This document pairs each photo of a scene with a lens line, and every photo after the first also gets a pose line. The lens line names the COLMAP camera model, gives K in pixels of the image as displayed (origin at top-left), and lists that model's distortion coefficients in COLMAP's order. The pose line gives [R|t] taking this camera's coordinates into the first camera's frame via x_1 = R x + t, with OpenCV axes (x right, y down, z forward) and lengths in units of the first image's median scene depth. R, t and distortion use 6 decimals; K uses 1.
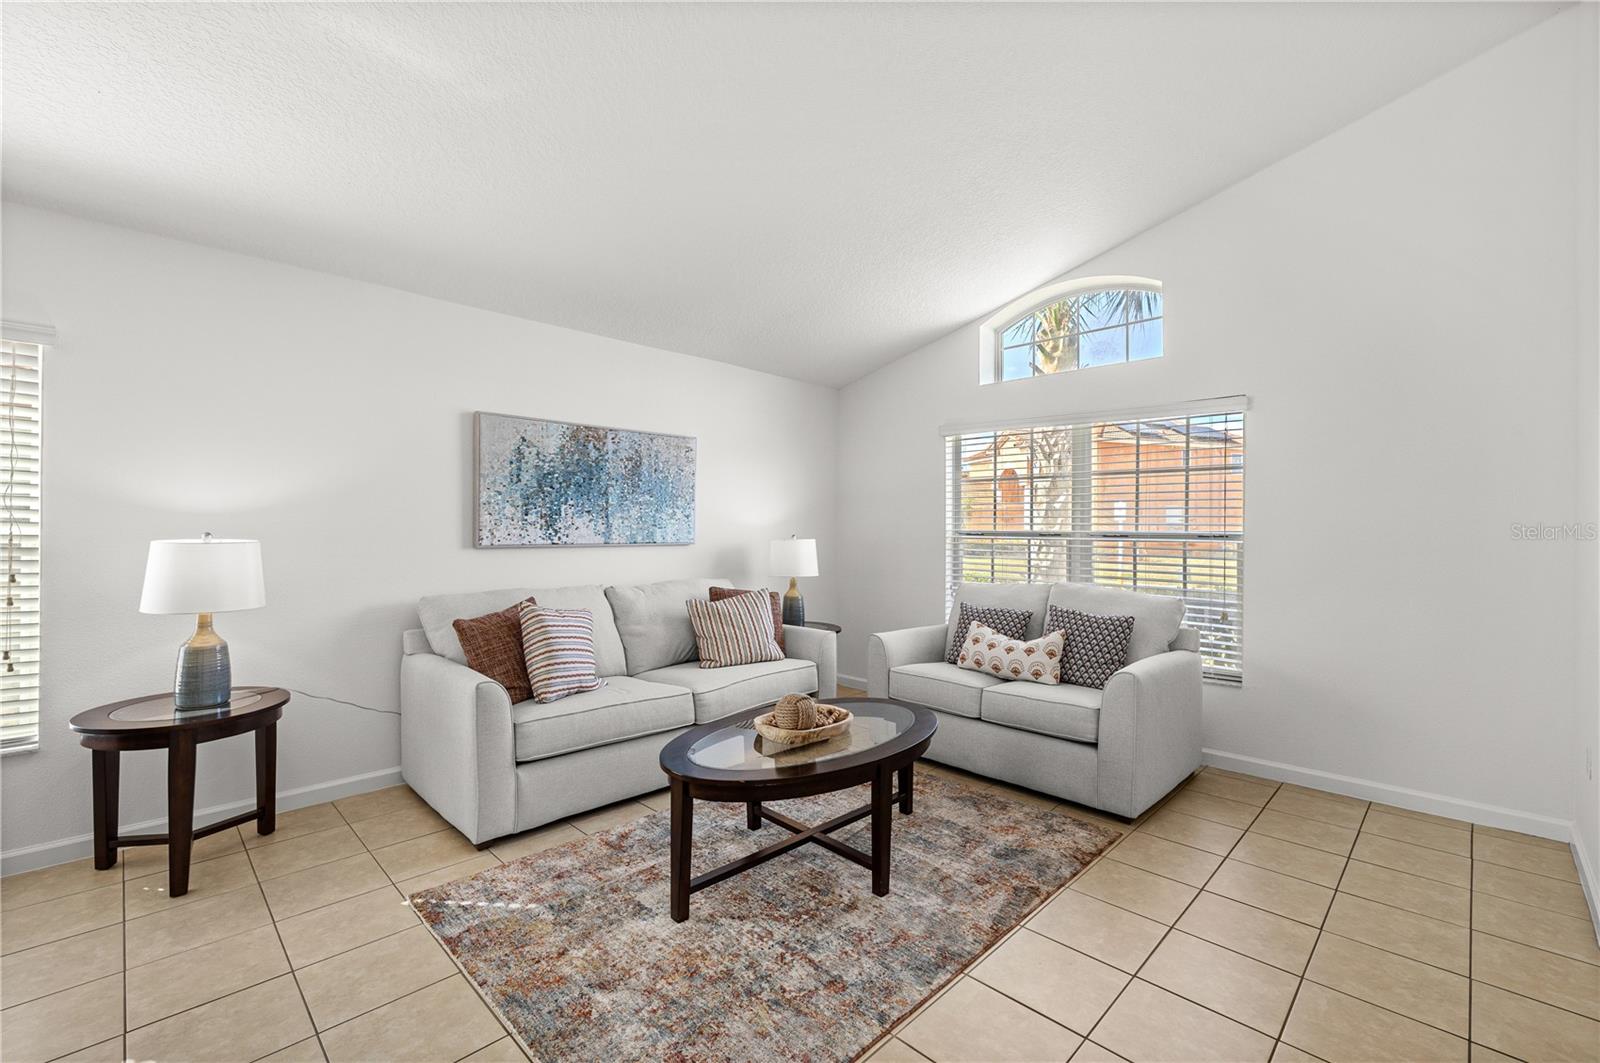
lens RADIAL K [[680.9, 0, 799.1], [0, 680.9, 524.4], [0, 0, 1]] dist [0.000213, -0.000038]
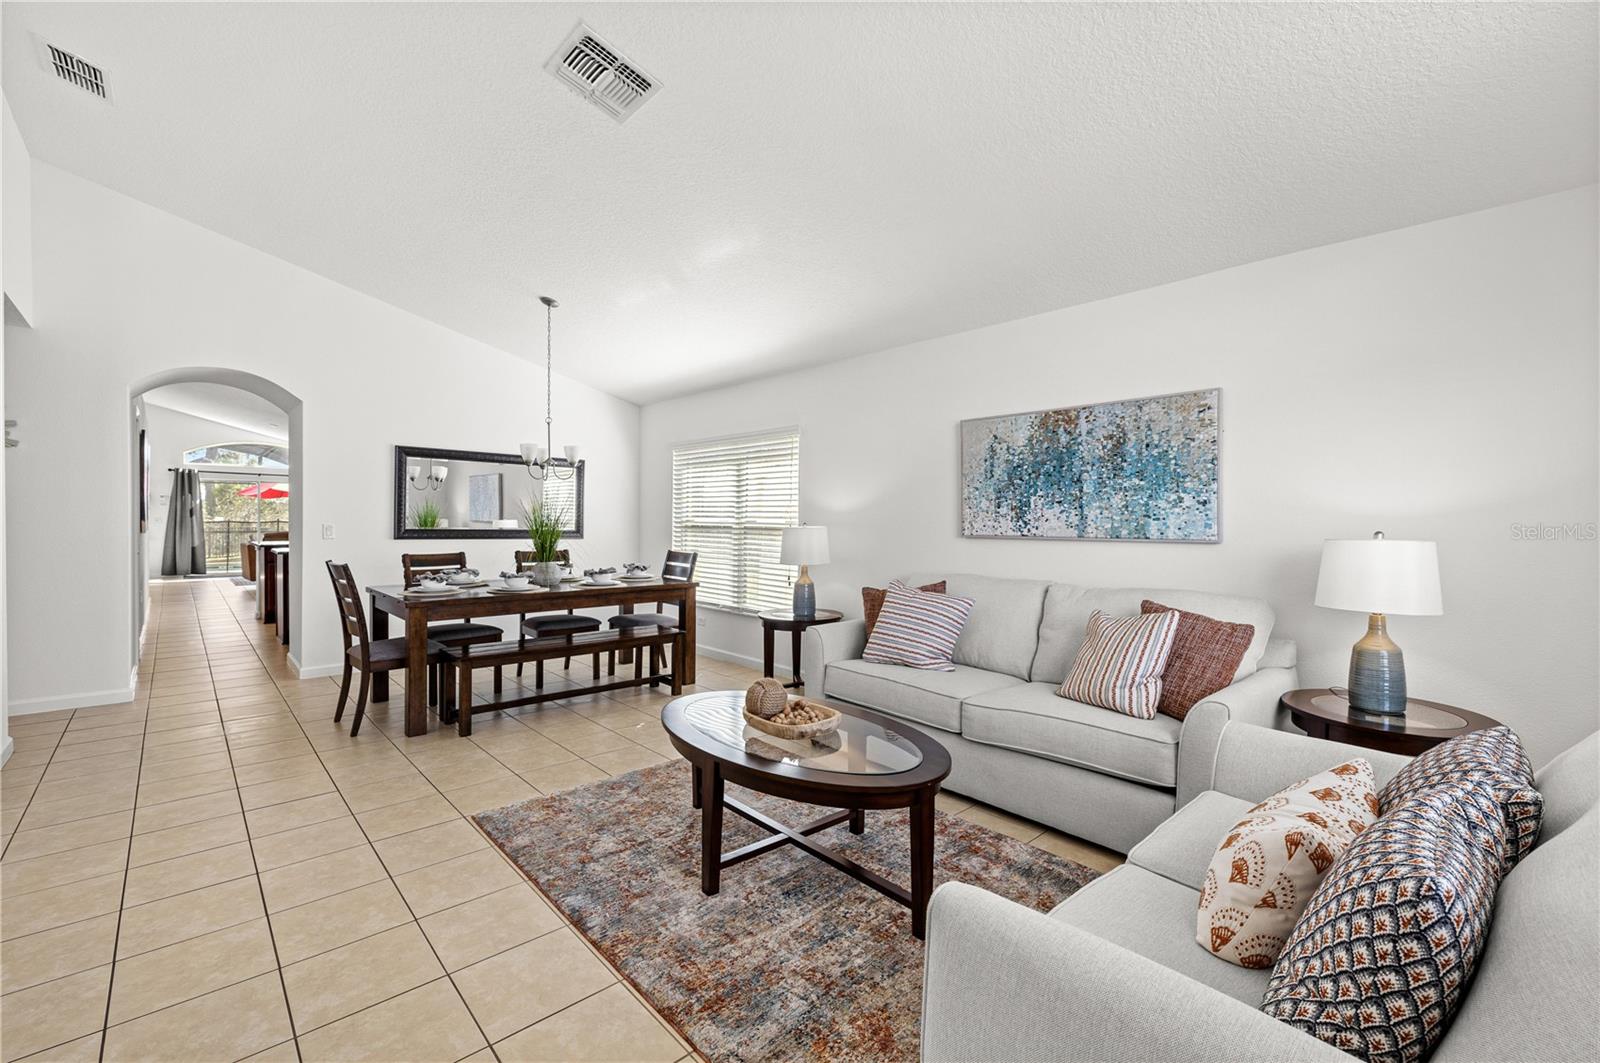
lens RADIAL K [[680.9, 0, 799.1], [0, 680.9, 524.4], [0, 0, 1]] dist [0.000213, -0.000038]
pose [[-0.054062, -0.007304, -0.998511, 0.668522], [-0.007203, 0.999950, -0.006924, 0.021612], [0.998512, 0.006818, -0.054112, 0.735460]]
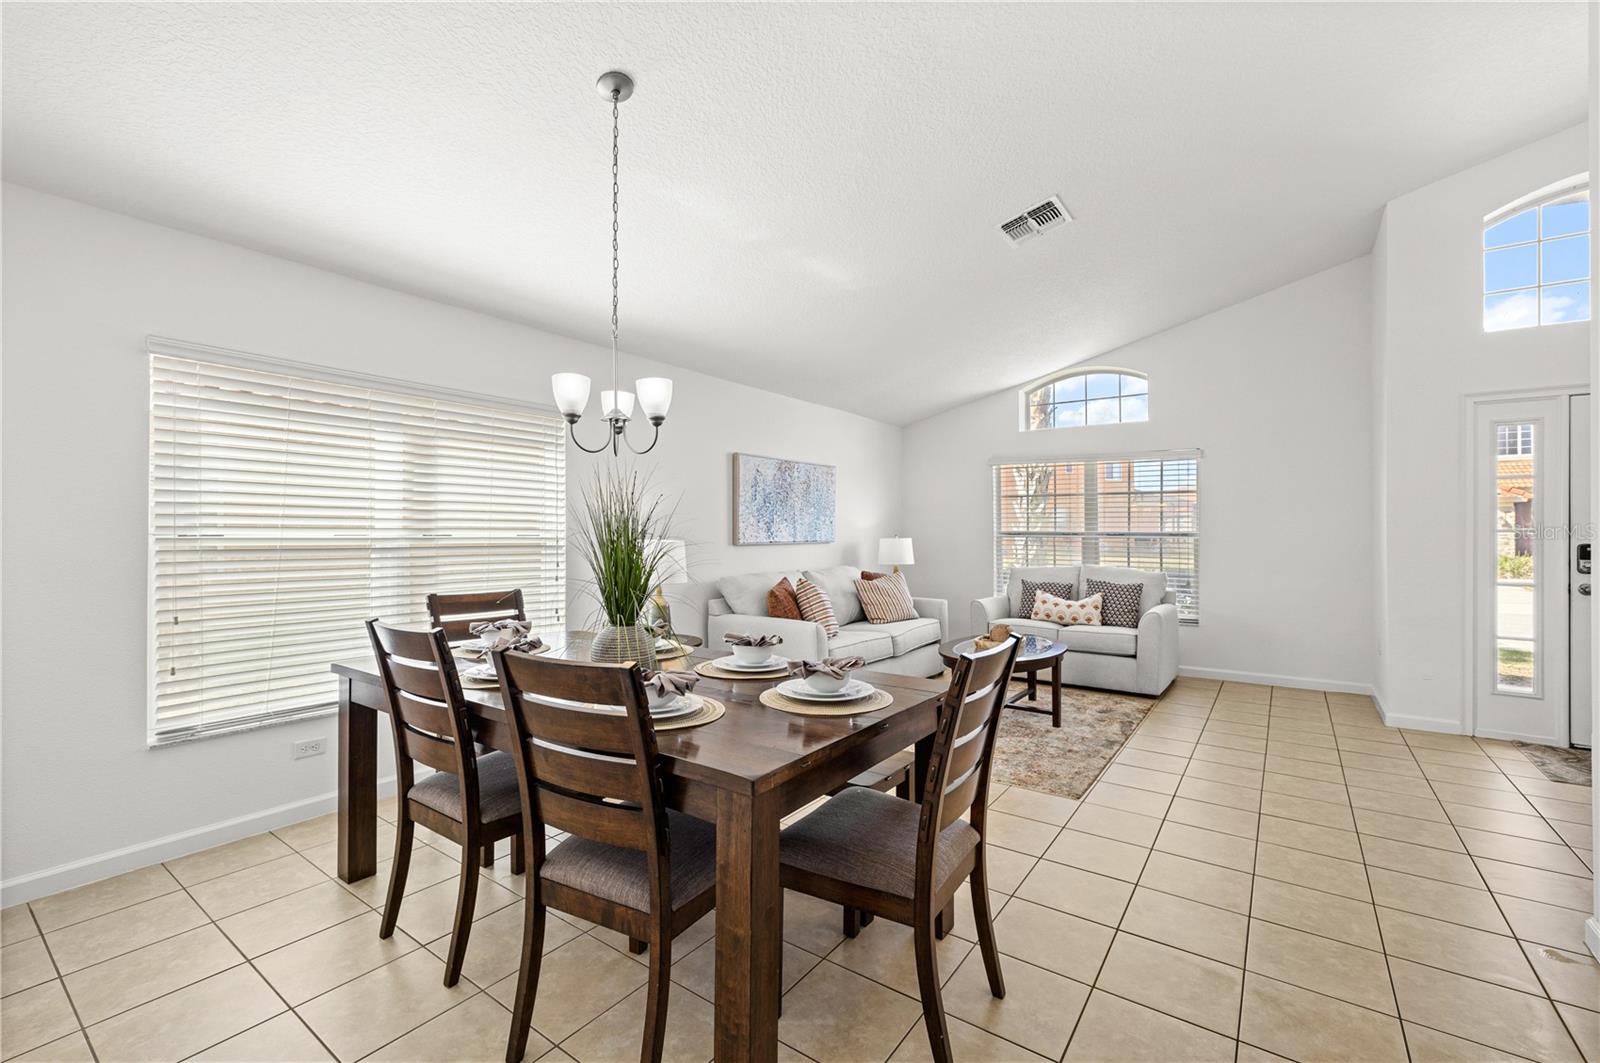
lens RADIAL K [[680.9, 0, 799.1], [0, 680.9, 524.4], [0, 0, 1]] dist [0.000213, -0.000038]
pose [[0.987281, -0.003032, 0.158953, -0.539425], [0.003062, 0.999995, 0.000055, -0.009276], [-0.158953, 0.000432, 0.987286, -0.451641]]
